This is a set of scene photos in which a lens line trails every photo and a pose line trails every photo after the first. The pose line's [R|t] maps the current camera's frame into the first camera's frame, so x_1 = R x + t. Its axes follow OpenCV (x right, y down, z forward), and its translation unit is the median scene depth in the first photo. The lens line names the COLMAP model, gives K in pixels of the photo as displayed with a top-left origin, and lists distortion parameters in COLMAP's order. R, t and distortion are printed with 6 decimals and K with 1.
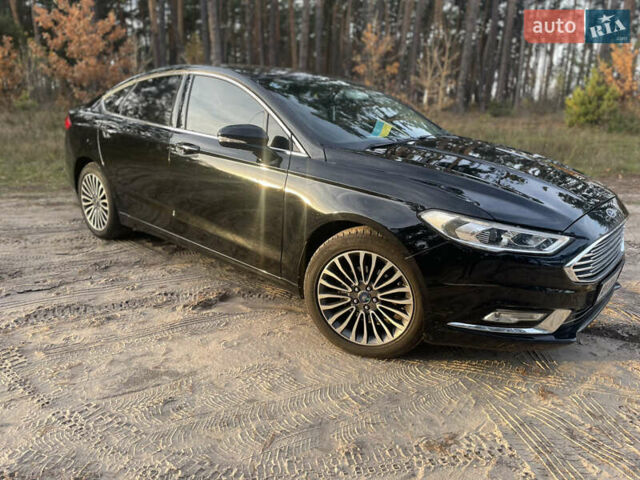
lens RADIAL K [[482.5, 0, 311.8], [0, 482.5, 236.7], [0, 0, 1]] dist [0.071301, -0.091315]
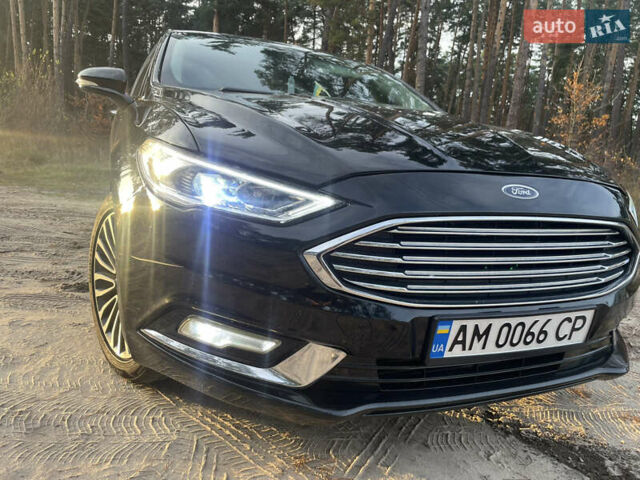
lens RADIAL K [[482.5, 0, 318.9], [0, 482.5, 235.0], [0, 0, 1]] dist [0.071301, -0.091315]
pose [[0.904972, 0.119451, -0.408359, 0.617568], [-0.171625, 0.980719, -0.093466, 0.074402], [0.389321, 0.154669, 0.908024, 0.462796]]
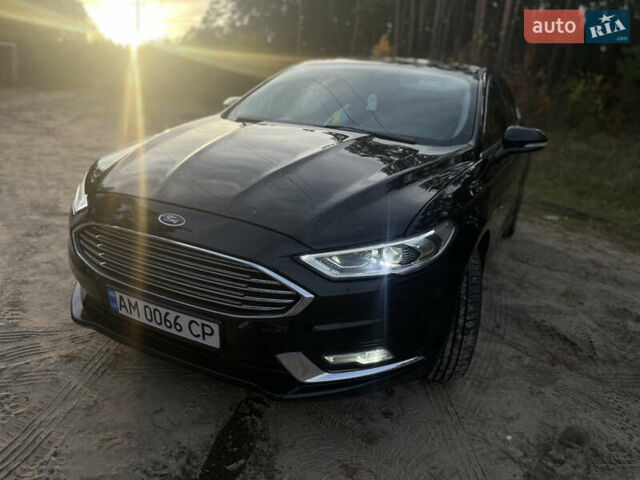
lens RADIAL K [[482.5, 0, 321.9], [0, 482.5, 235.6], [0, 0, 1]] dist [0.071301, -0.091315]
pose [[0.275367, 0.280072, -0.919637, 1.280932], [-0.339310, 0.923368, 0.179608, -0.219384], [0.899467, 0.262584, 0.349297, 0.932983]]
